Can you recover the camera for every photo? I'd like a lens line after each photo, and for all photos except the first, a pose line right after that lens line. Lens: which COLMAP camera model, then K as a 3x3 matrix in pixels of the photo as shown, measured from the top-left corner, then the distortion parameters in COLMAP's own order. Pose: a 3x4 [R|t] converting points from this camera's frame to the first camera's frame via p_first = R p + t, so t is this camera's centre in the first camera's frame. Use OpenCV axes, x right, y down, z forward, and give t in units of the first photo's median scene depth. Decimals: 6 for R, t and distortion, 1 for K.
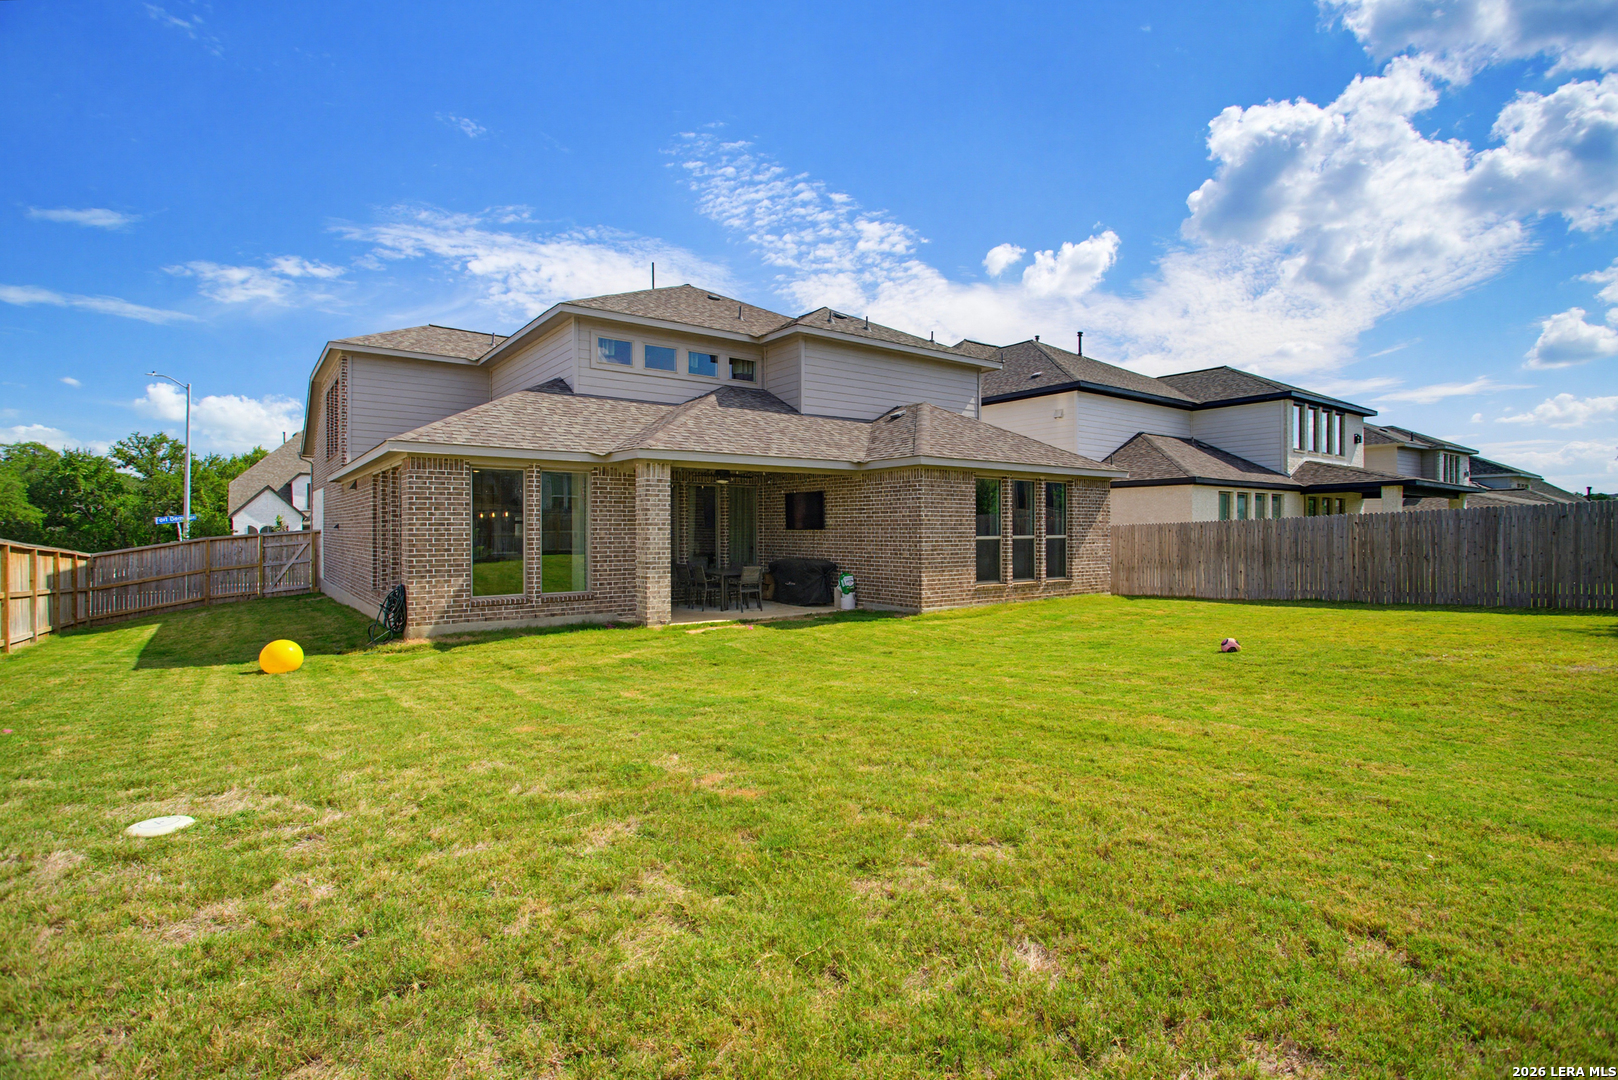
lens RADIAL K [[762.8, 0, 819.0], [0, 762.8, 534.0], [0, 0, 1]] dist [-0.004660, 0.002998]
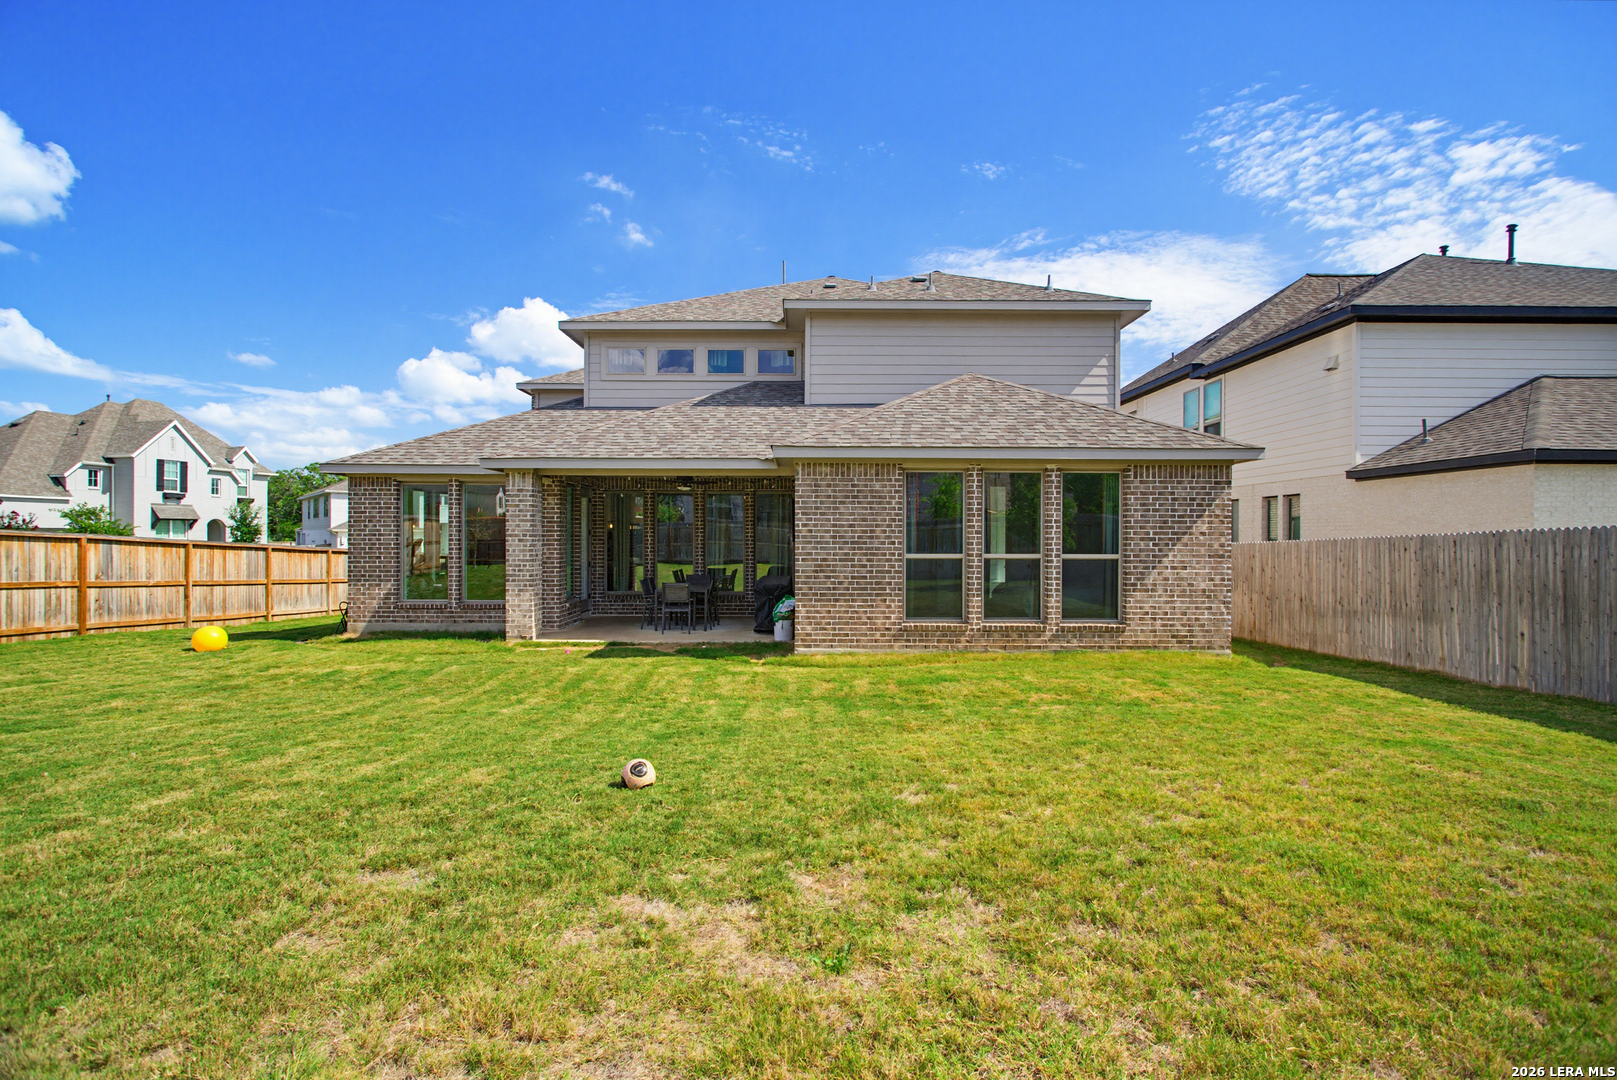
lens RADIAL K [[762.3, 0, 810.1], [0, 762.3, 532.5], [0, 0, 1]] dist [-0.004660, 0.002998]
pose [[0.803403, 0.002338, -0.595432, 0.518908], [-0.010078, 0.999902, -0.009672, -0.008495], [0.595351, 0.013771, 0.803348, 0.348928]]
